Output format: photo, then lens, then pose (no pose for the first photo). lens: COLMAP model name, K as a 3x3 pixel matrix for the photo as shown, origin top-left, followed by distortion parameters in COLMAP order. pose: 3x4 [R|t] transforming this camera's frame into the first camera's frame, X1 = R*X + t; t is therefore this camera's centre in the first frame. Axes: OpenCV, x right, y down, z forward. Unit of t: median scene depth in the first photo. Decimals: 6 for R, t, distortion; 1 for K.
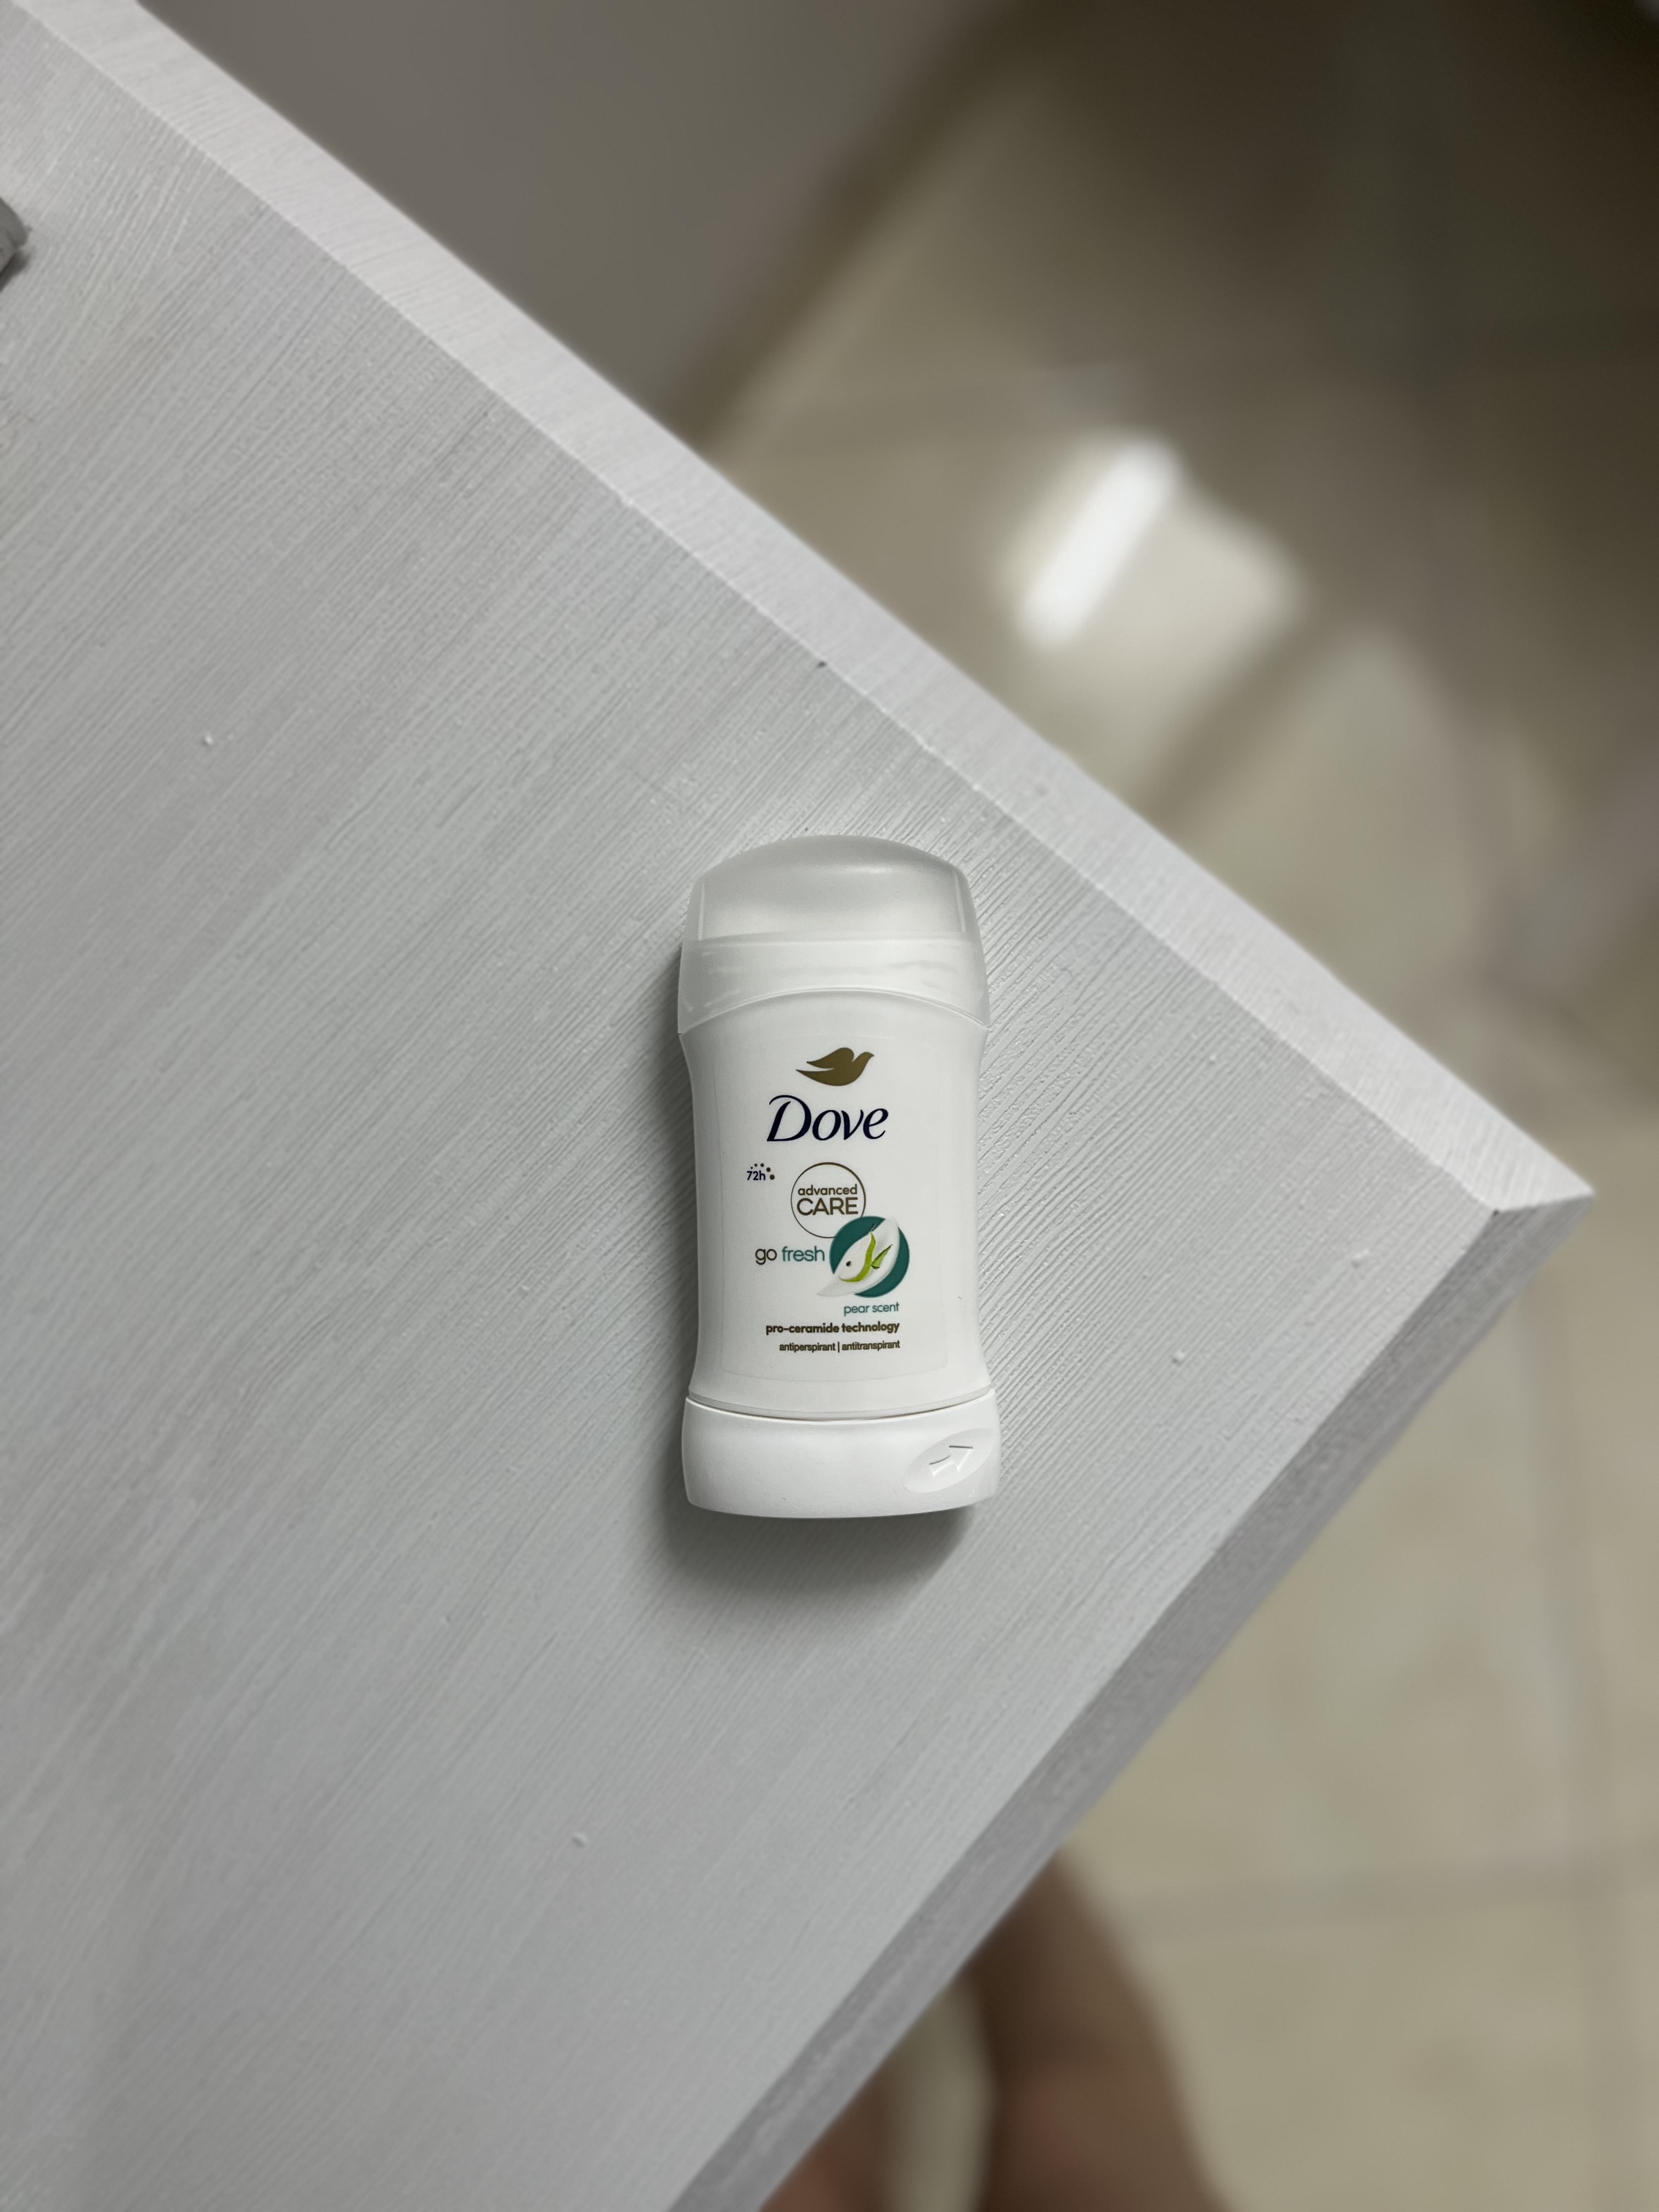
lens RADIAL K [[1663.3, 0, 831.0], [0, 1663.3, 1112.8], [0, 0, 1]] dist [0.023662, -0.054308]
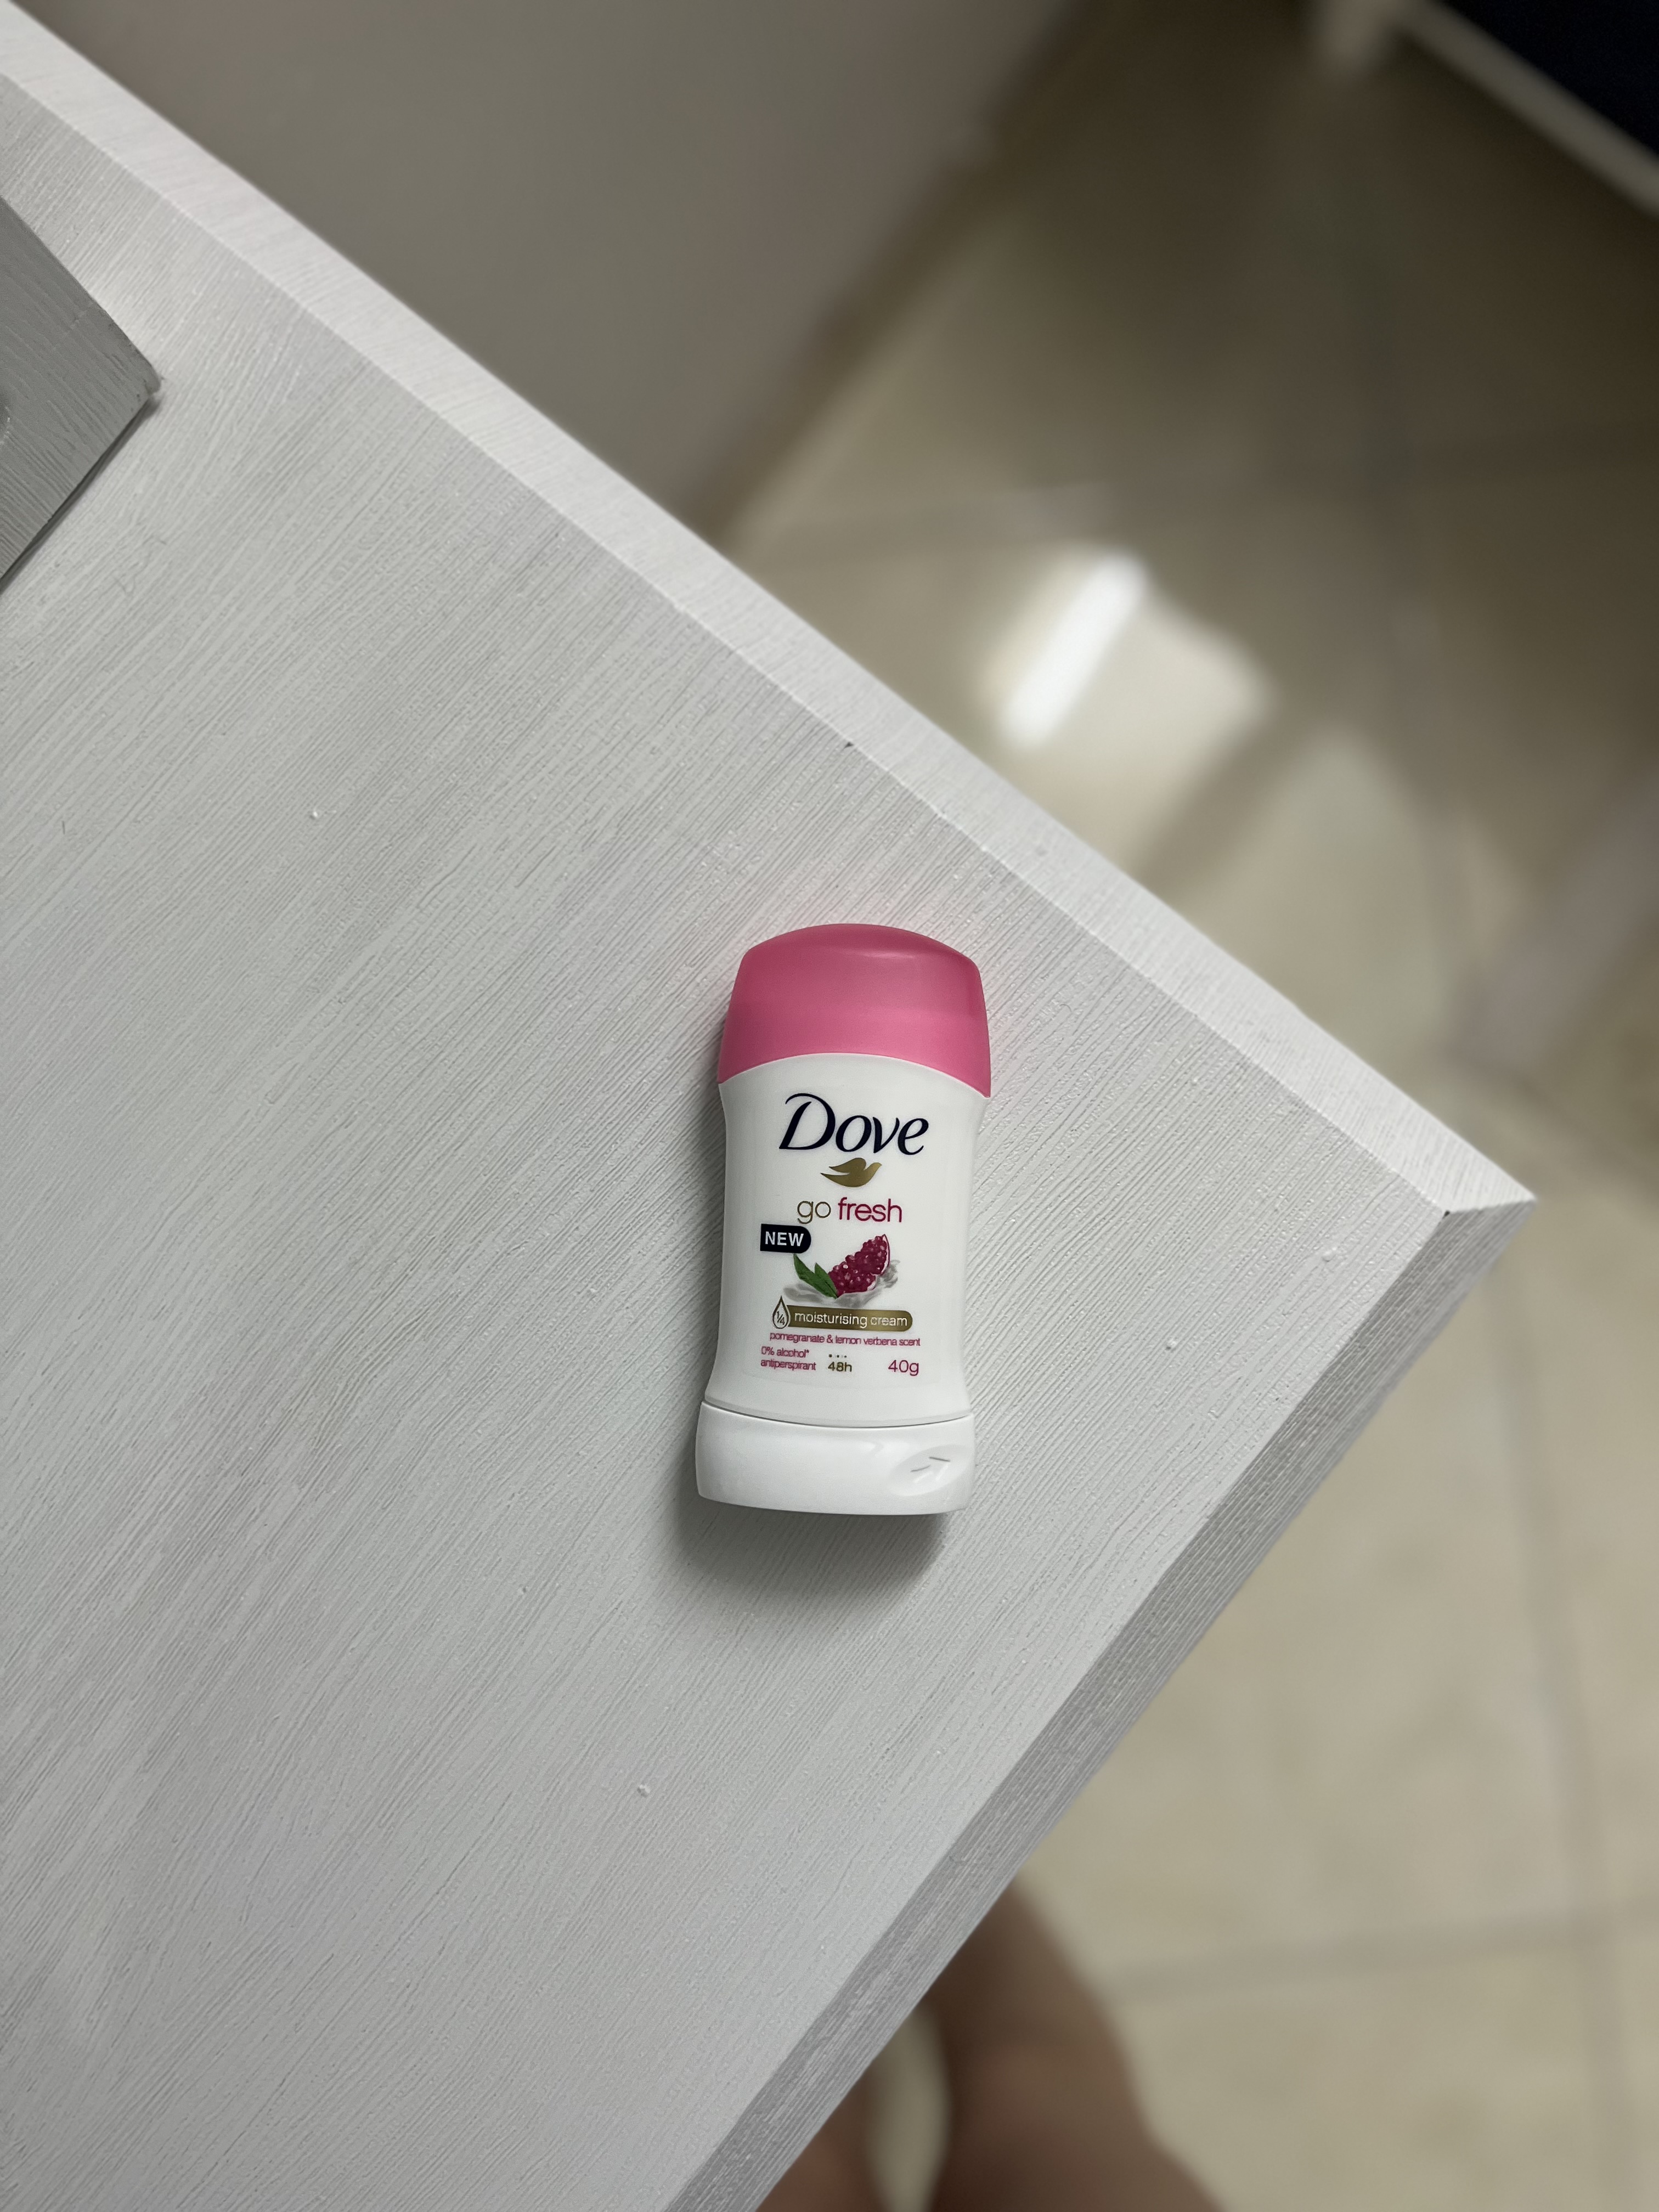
lens RADIAL K [[1662.1, 0, 829.5], [0, 1662.1, 1106.0], [0, 0, 1]] dist [0.023368, -0.045558]
pose [[0.999900, -0.011369, 0.008452, -0.031436], [0.011848, 0.998188, -0.058995, 0.048800], [-0.007766, 0.059089, 0.998222, -0.136693]]
